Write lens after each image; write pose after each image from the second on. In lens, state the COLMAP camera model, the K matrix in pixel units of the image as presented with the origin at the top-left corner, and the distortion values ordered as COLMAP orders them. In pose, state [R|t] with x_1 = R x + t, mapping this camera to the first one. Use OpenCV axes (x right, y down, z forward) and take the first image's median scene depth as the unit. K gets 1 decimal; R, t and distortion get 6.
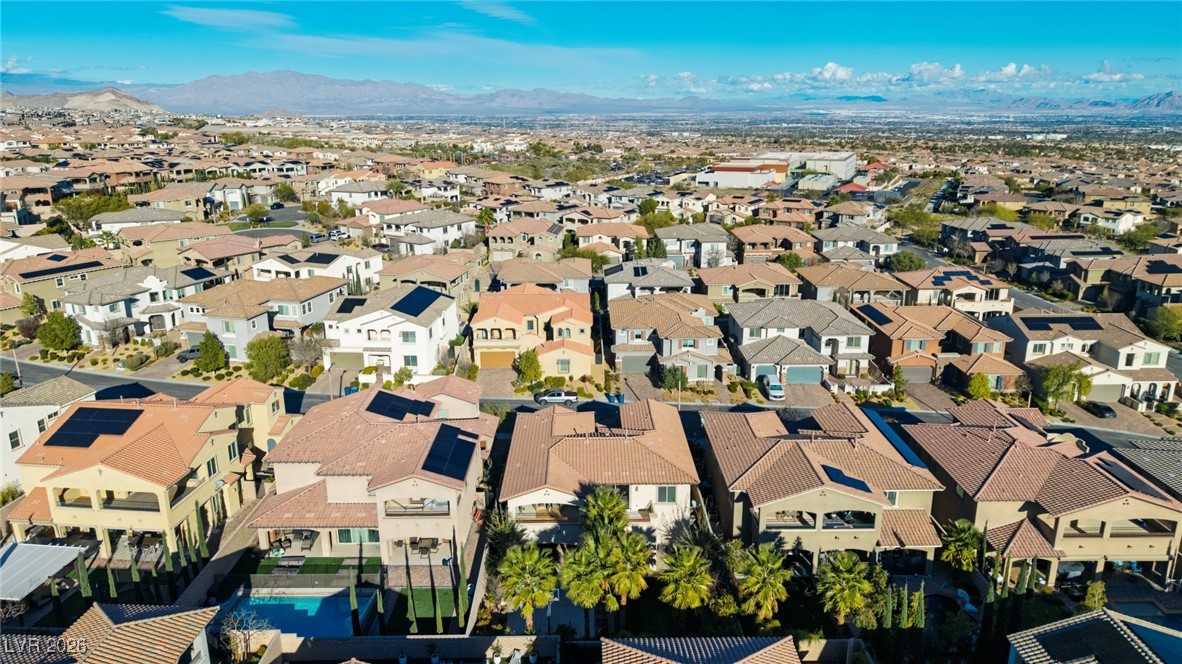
lens RADIAL K [[789.3, 0, 599.4], [0, 789.3, 340.3], [0, 0, 1]] dist [0.038427, -0.043561]
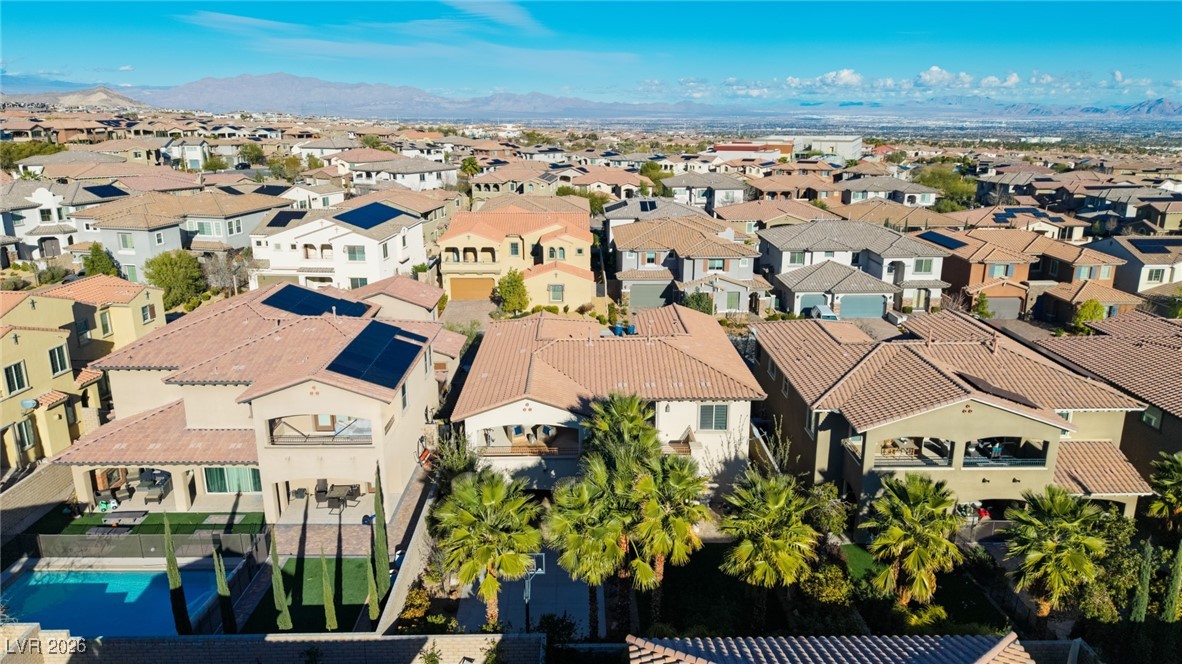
lens RADIAL K [[789.3, 0, 597.8], [0, 789.3, 337.9], [0, 0, 1]] dist [0.038427, -0.043561]
pose [[0.999986, 0.001527, 0.004988, -0.007911], [-0.001488, 0.999968, -0.007845, 0.082852], [-0.005000, 0.007837, 0.999957, 0.216540]]
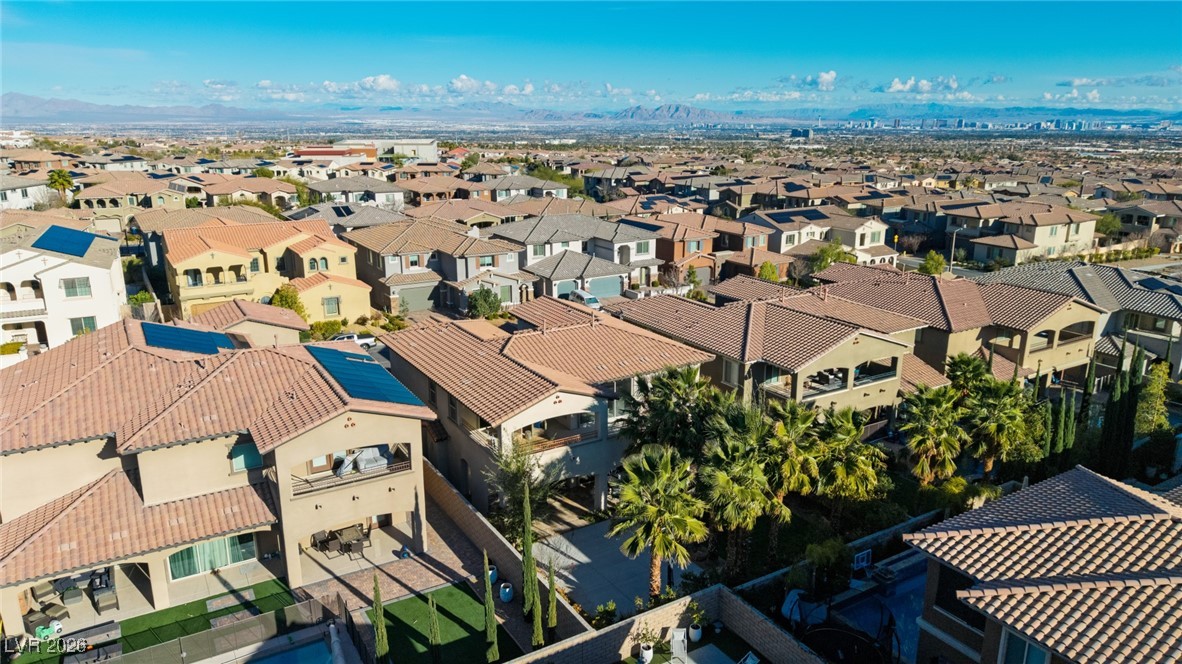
lens RADIAL K [[789.3, 0, 581.7], [0, 789.3, 334.4], [0, 0, 1]] dist [0.038427, -0.043561]
pose [[0.863246, -0.133369, 0.486846, -0.202862], [0.142092, 0.989668, 0.019166, 0.076371], [-0.484372, 0.052632, 0.873278, 0.249993]]
